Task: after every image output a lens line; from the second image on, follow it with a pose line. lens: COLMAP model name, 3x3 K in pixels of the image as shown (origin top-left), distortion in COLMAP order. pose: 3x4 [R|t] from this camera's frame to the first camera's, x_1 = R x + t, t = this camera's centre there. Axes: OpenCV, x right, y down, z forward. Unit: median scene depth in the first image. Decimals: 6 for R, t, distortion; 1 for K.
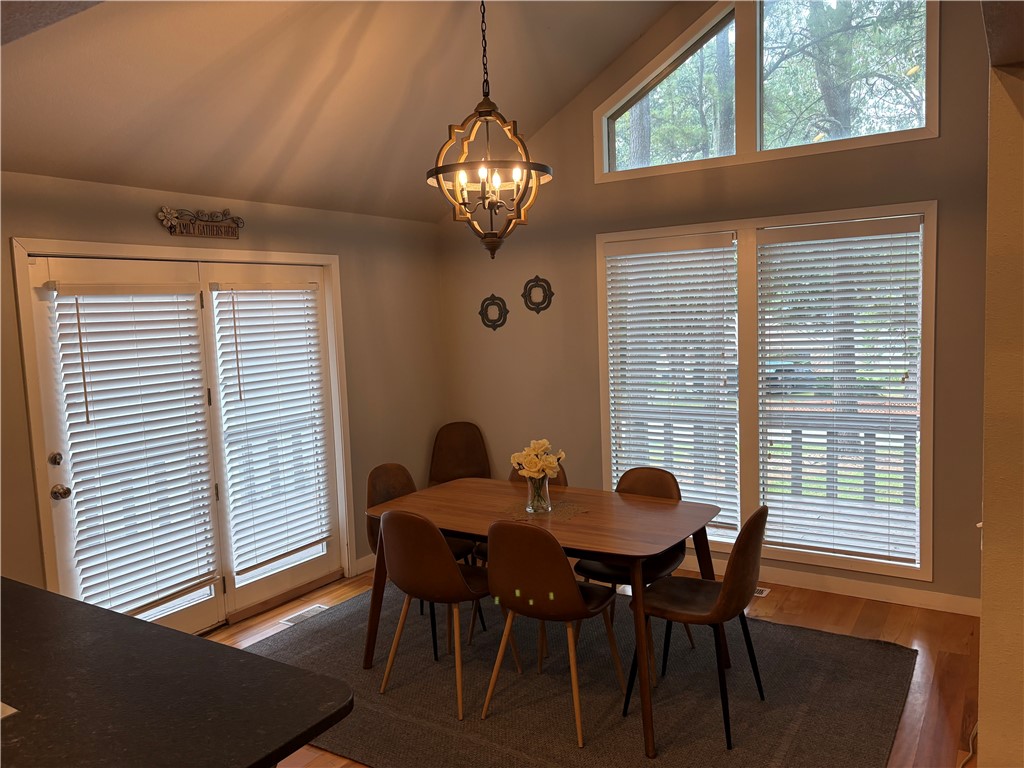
lens RADIAL K [[778.8, 0, 511.3], [0, 778.8, 385.5], [0, 0, 1]] dist [0.041690, -0.029671]
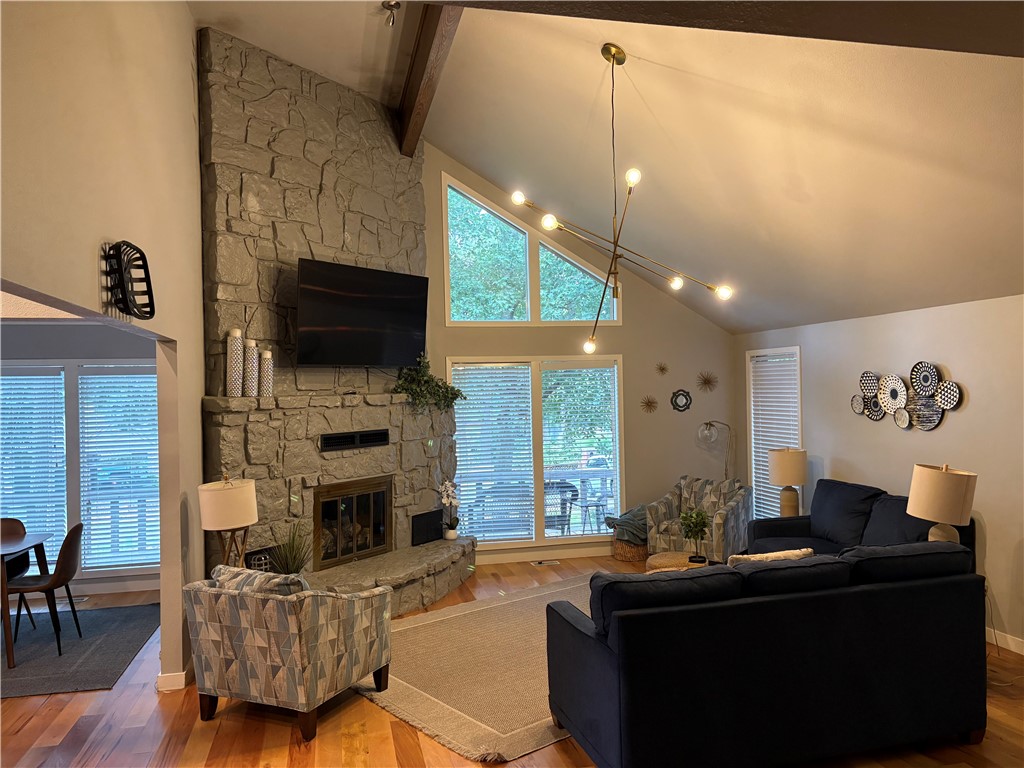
lens RADIAL K [[778.8, 0, 515.2], [0, 778.8, 392.3], [0, 0, 1]] dist [0.041690, -0.029671]
pose [[0.695934, 0.026131, 0.717630, -0.276513], [0.059459, 0.993809, -0.093850, 0.074216], [-0.715640, 0.107983, 0.690072, -0.950757]]
